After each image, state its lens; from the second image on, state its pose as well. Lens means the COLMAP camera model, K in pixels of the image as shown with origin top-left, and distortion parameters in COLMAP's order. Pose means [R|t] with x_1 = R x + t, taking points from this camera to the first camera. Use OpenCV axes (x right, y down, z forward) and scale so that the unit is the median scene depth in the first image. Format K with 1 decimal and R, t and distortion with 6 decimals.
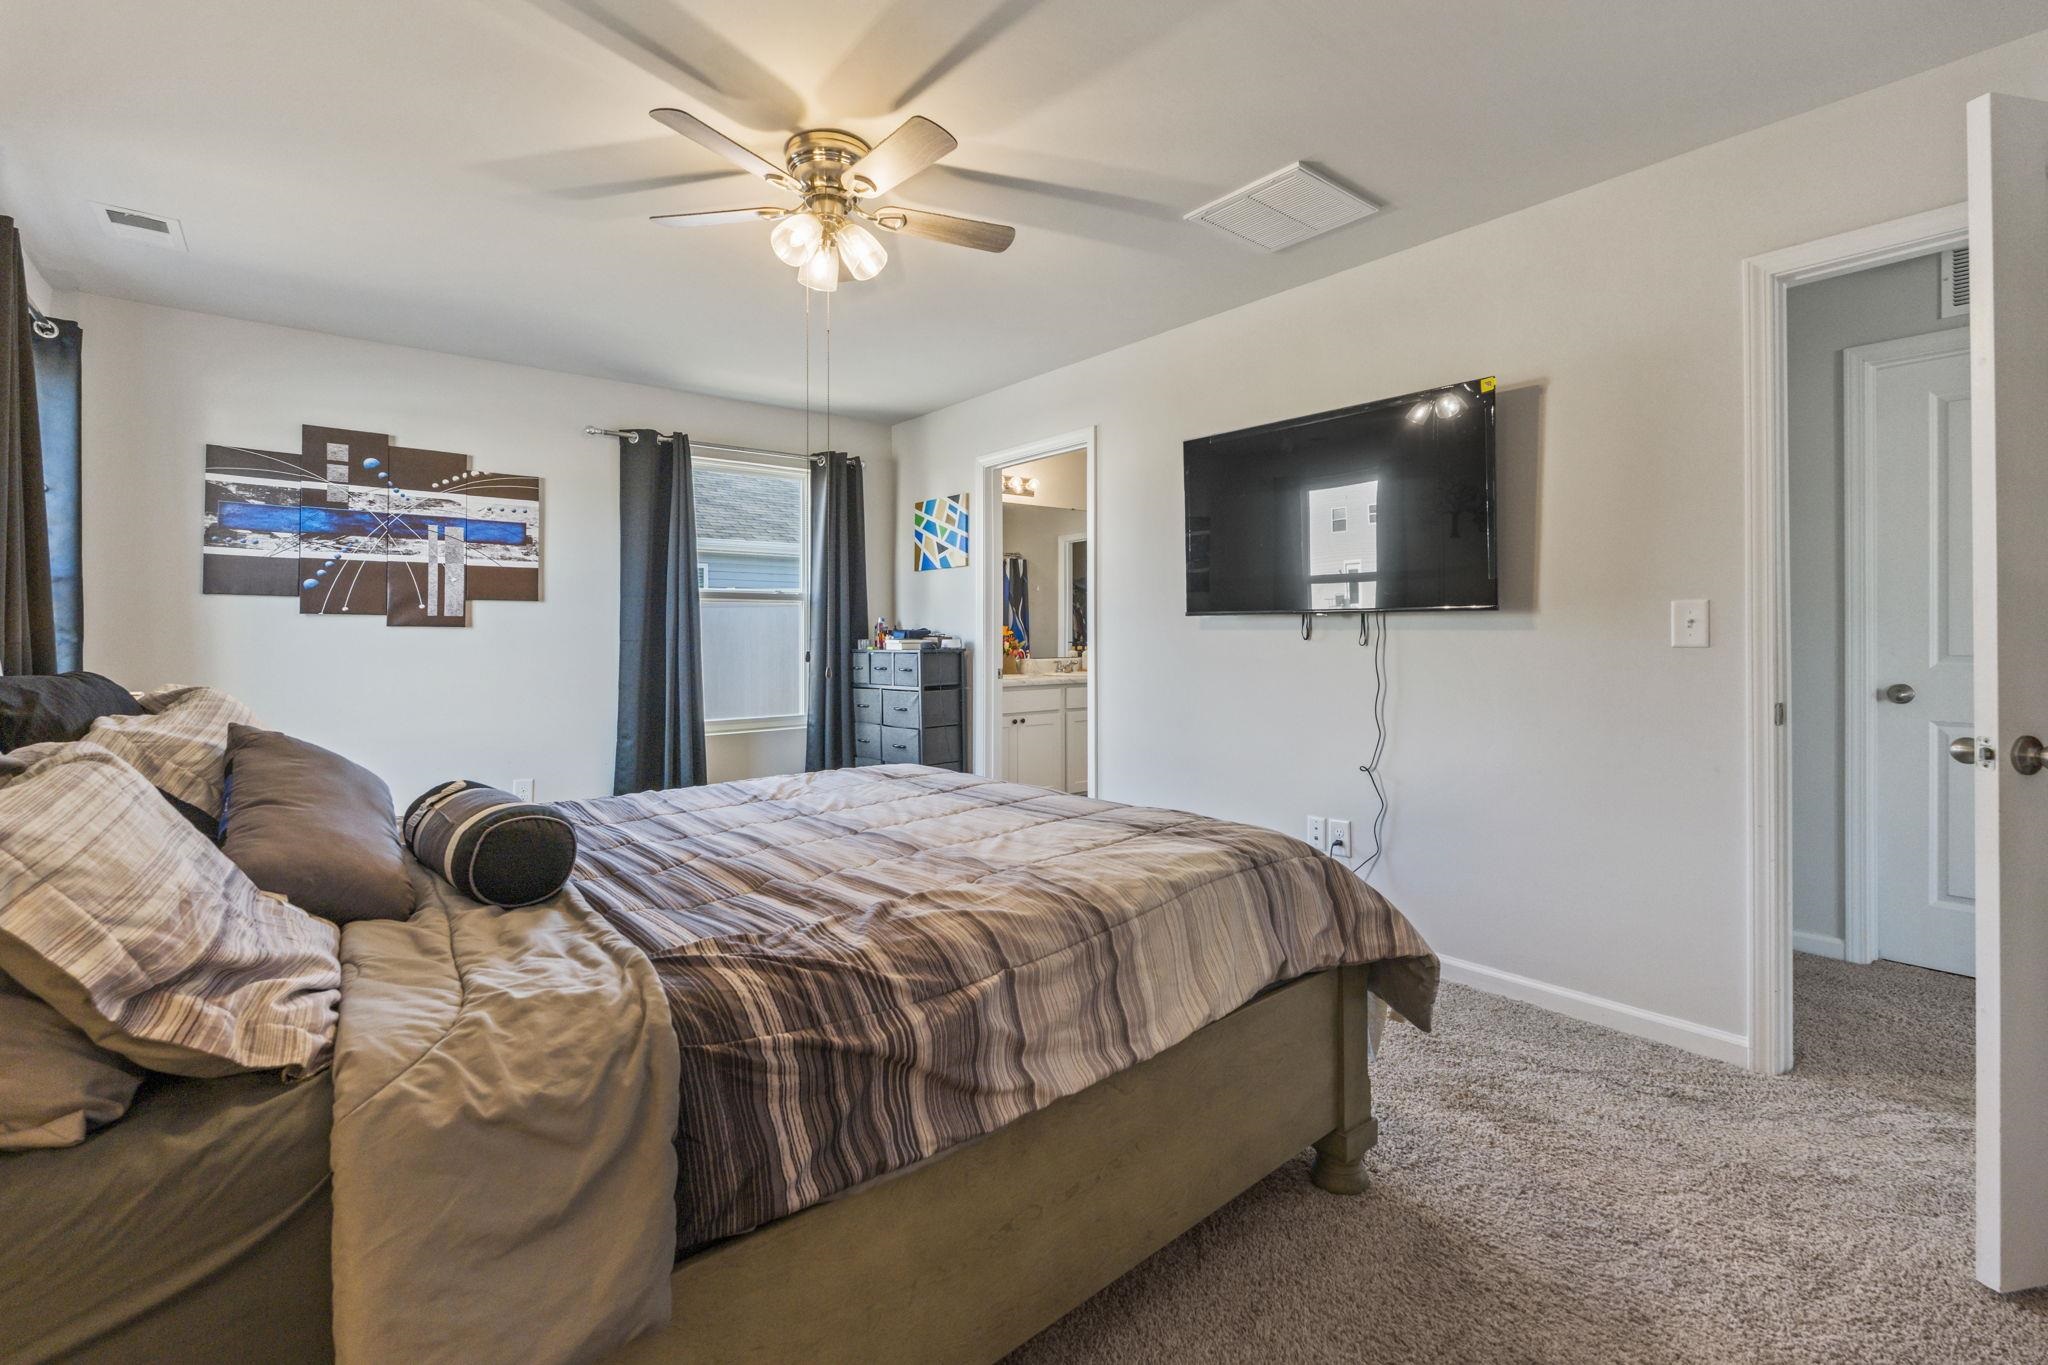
lens RADIAL K [[935.9, 0, 1012.4], [0, 935.9, 635.6], [0, 0, 1]] dist [0.000157, 0.000194]
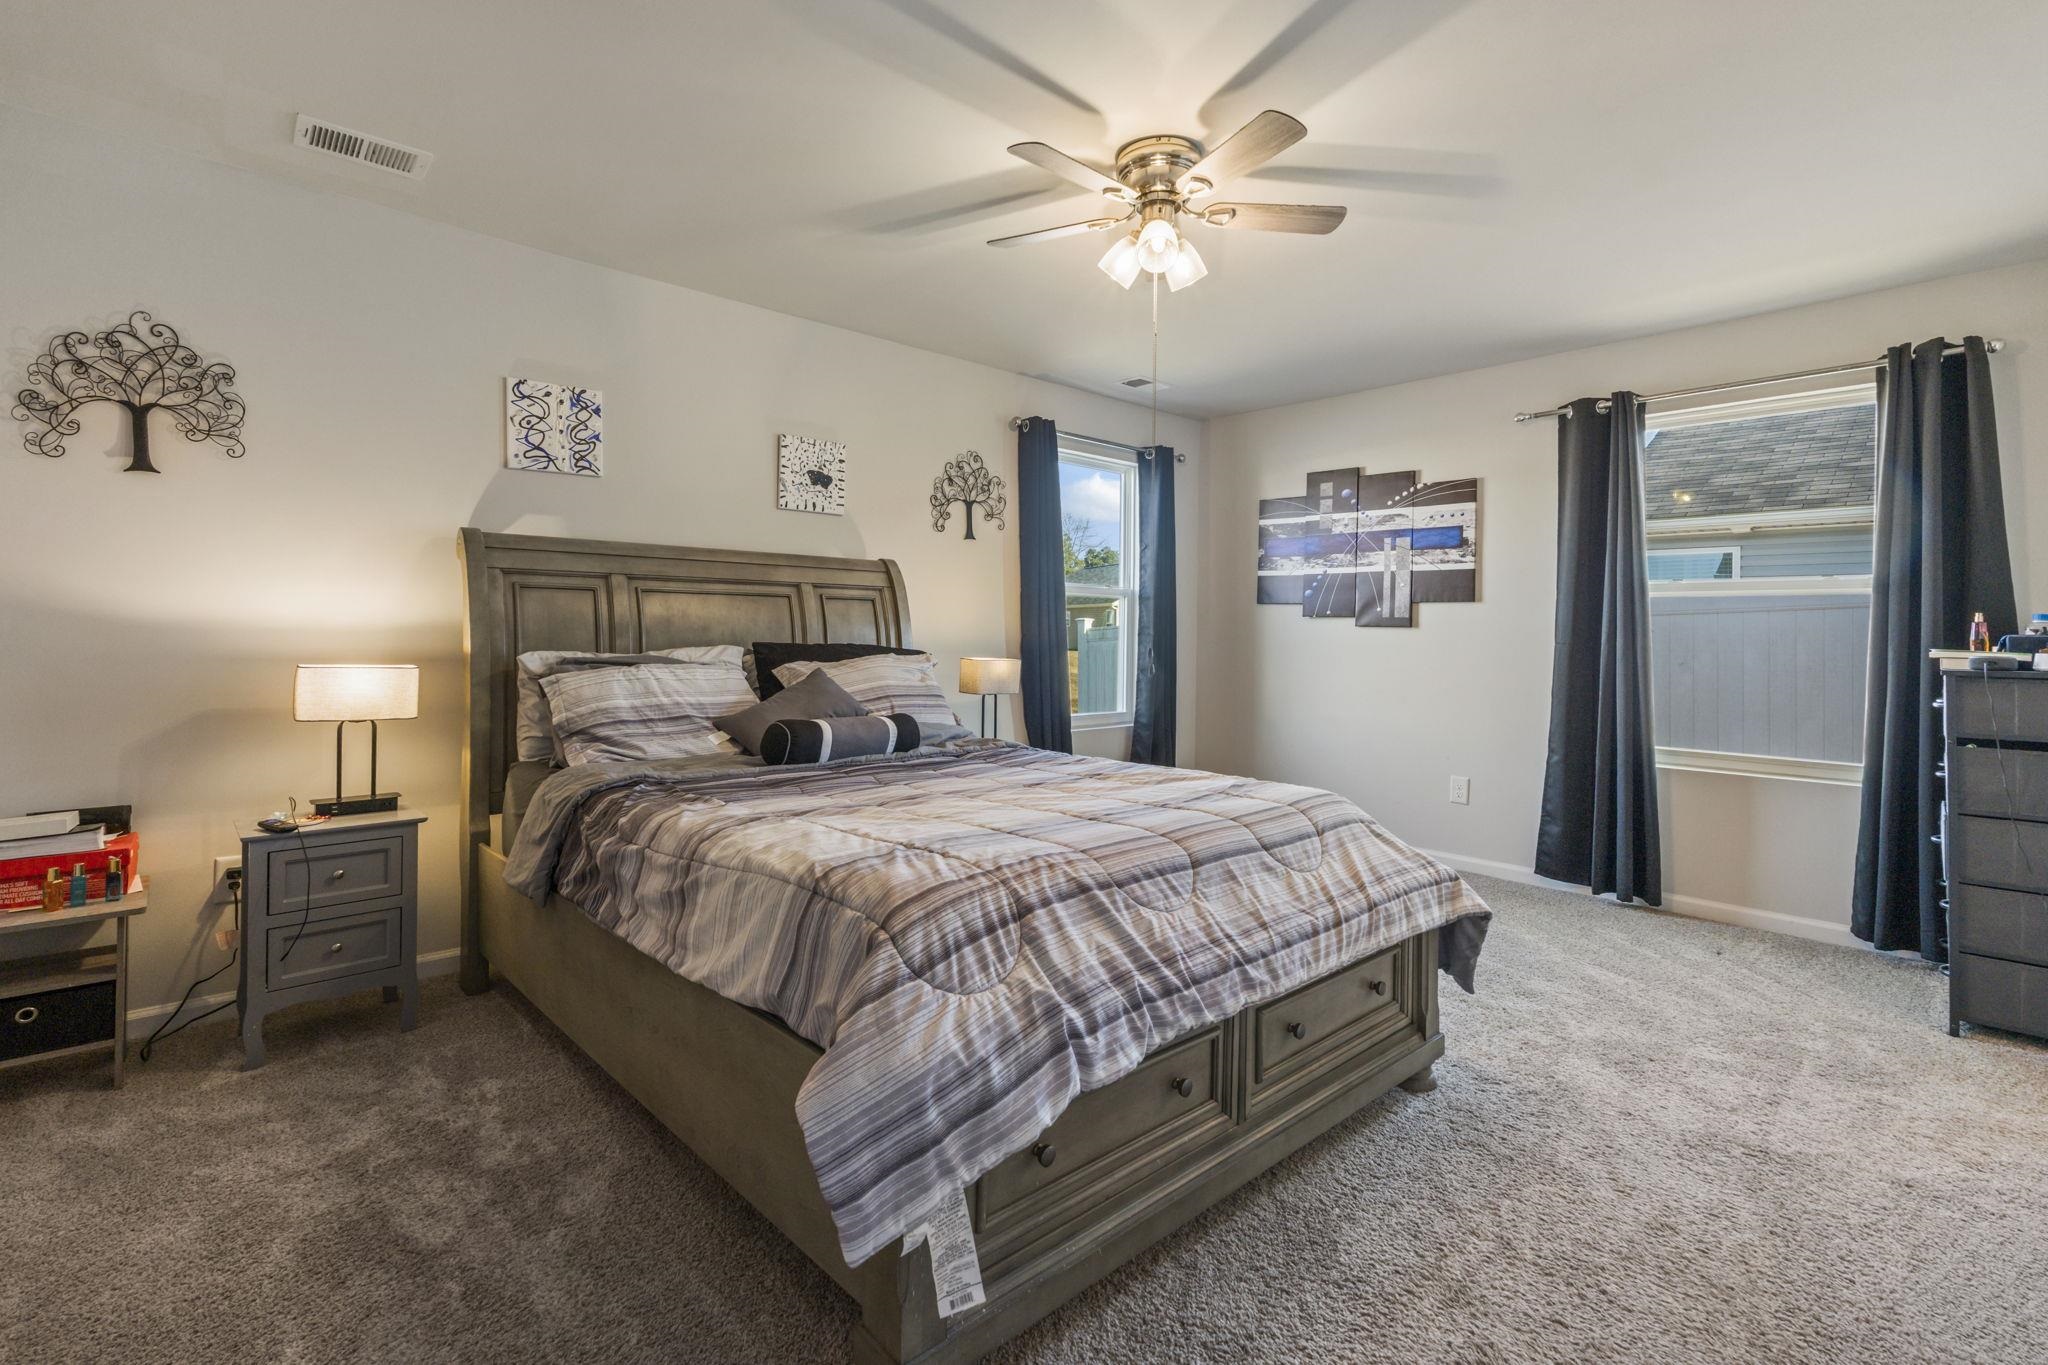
lens RADIAL K [[935.9, 0, 1021.4], [0, 935.9, 637.5], [0, 0, 1]] dist [0.000157, 0.000194]
pose [[0.064197, 0.007936, -0.997906, 0.492382], [-0.017285, 0.999827, 0.006839, 0.002942], [0.997788, 0.016810, 0.064323, 0.483144]]
